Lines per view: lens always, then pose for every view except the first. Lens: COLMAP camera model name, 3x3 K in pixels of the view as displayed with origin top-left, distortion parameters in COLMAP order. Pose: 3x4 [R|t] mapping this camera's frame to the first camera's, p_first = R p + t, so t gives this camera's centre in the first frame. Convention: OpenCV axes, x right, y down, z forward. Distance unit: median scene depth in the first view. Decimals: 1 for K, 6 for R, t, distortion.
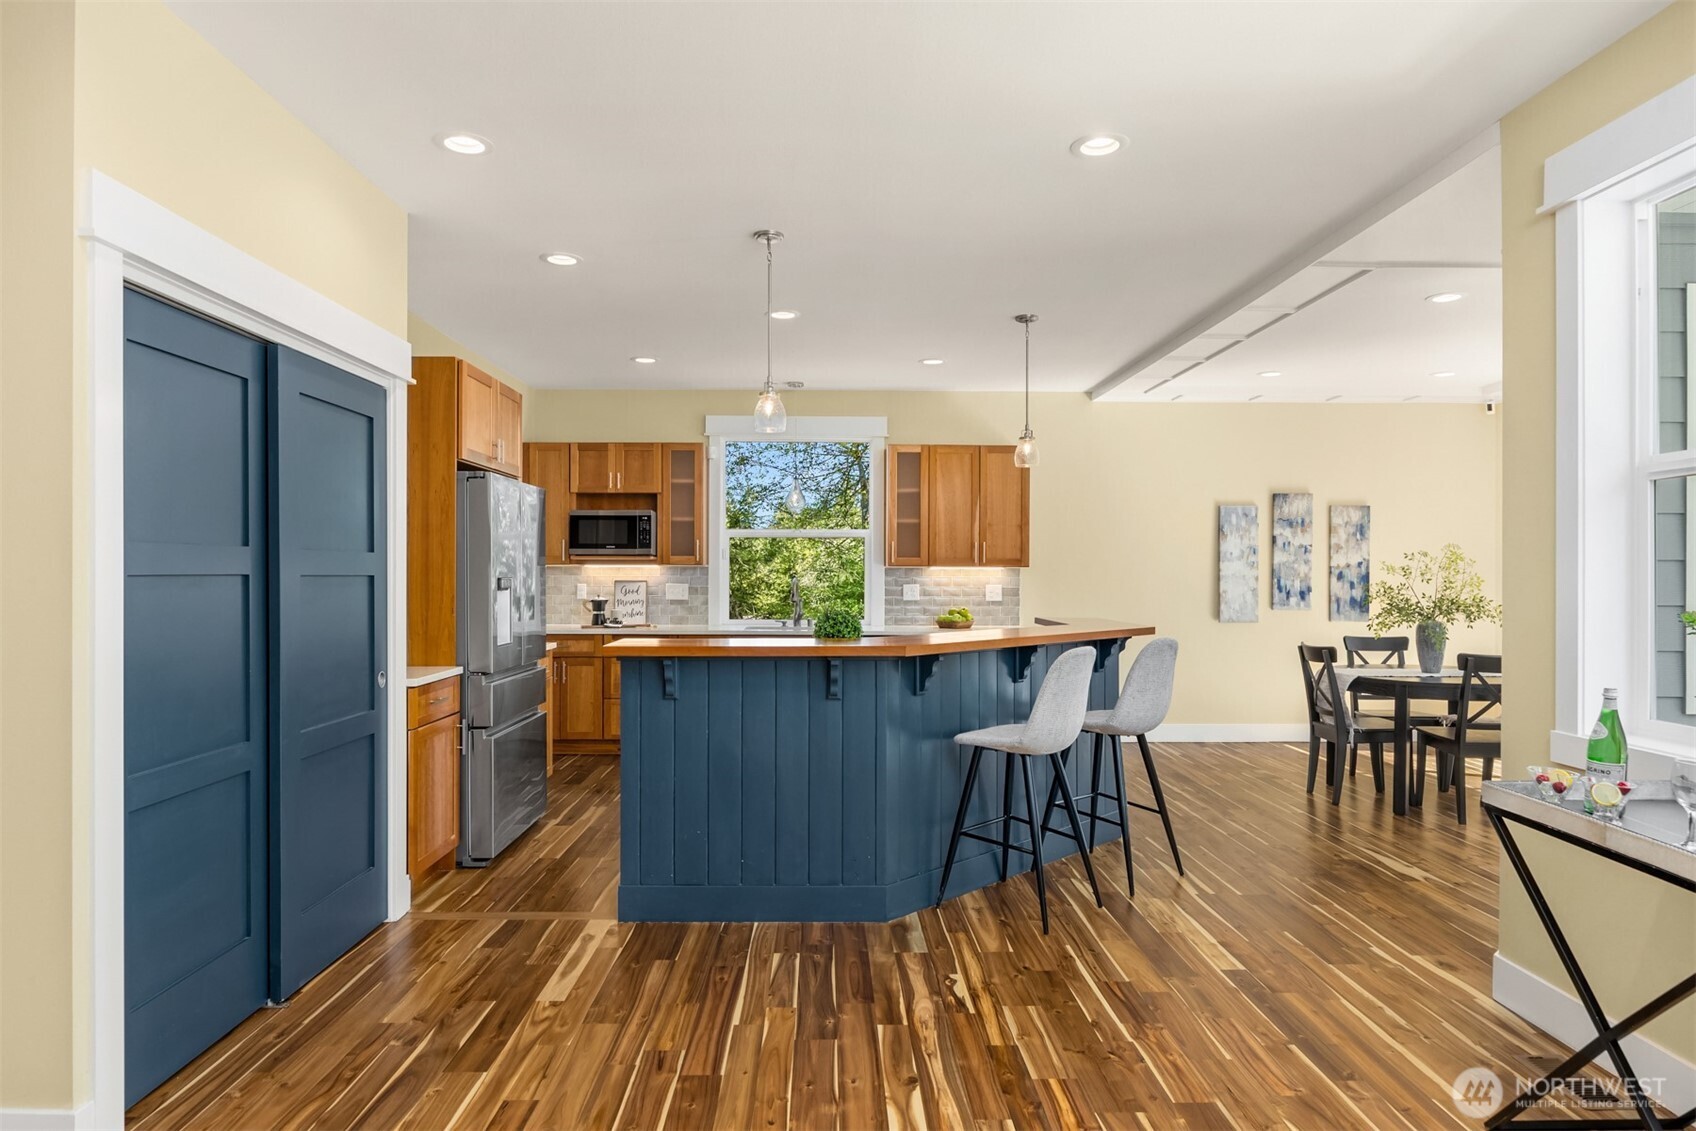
lens RADIAL K [[1068.2, 0, 848.0], [0, 1068.2, 565.5], [0, 0, 1]] dist [0.001719, 0.000326]
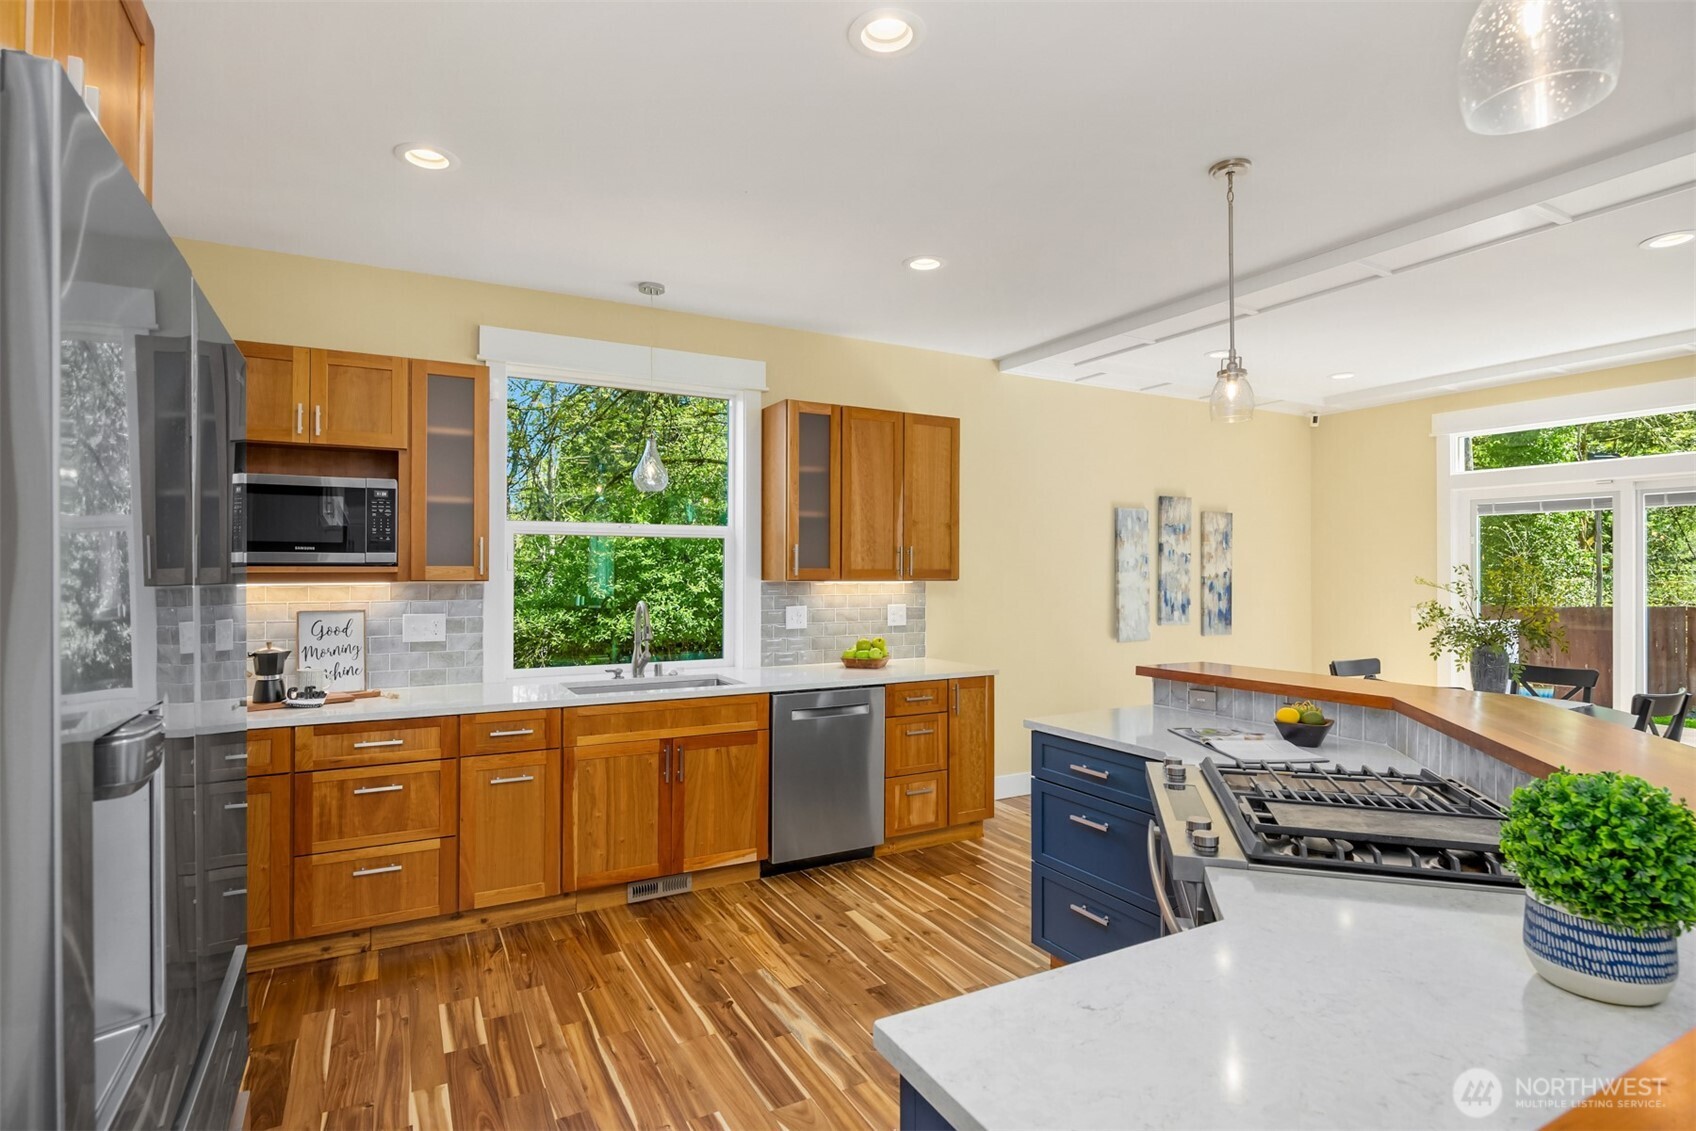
lens RADIAL K [[851.3, 0, 848.0], [0, 851.3, 565.5], [0, 0, 1]] dist [-0.001590, 0.000023]
pose [[0.886624, 0.001005, 0.462490, -0.168313], [-0.002528, 0.999993, 0.002673, -0.010357], [-0.462484, -0.003539, 0.886621, 0.491416]]
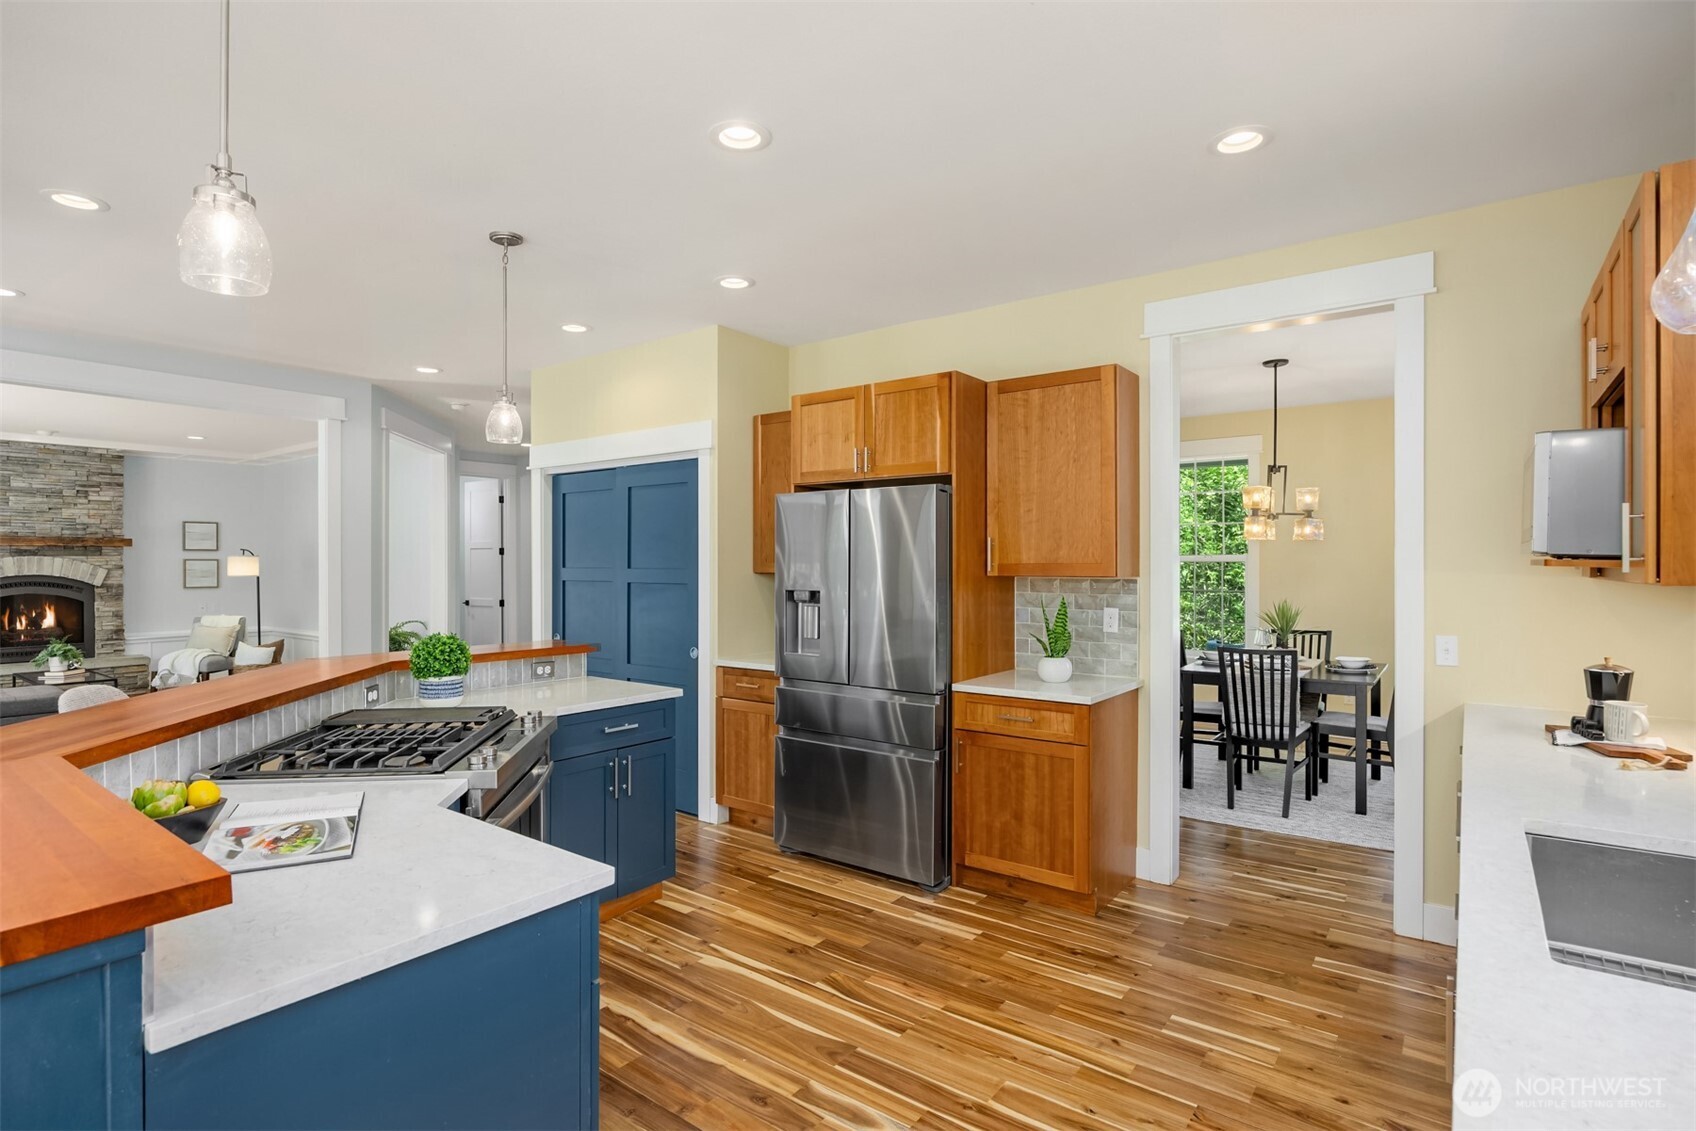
lens RADIAL K [[832.4, 0, 854.5], [0, 832.4, 574.9], [0, 0, 1]] dist [-0.018404, 0.000549]
pose [[-0.609981, 0.002151, -0.792413, 0.179922], [0.000949, 0.999998, 0.001984, -0.005099], [0.792415, 0.000458, -0.609982, 0.934375]]
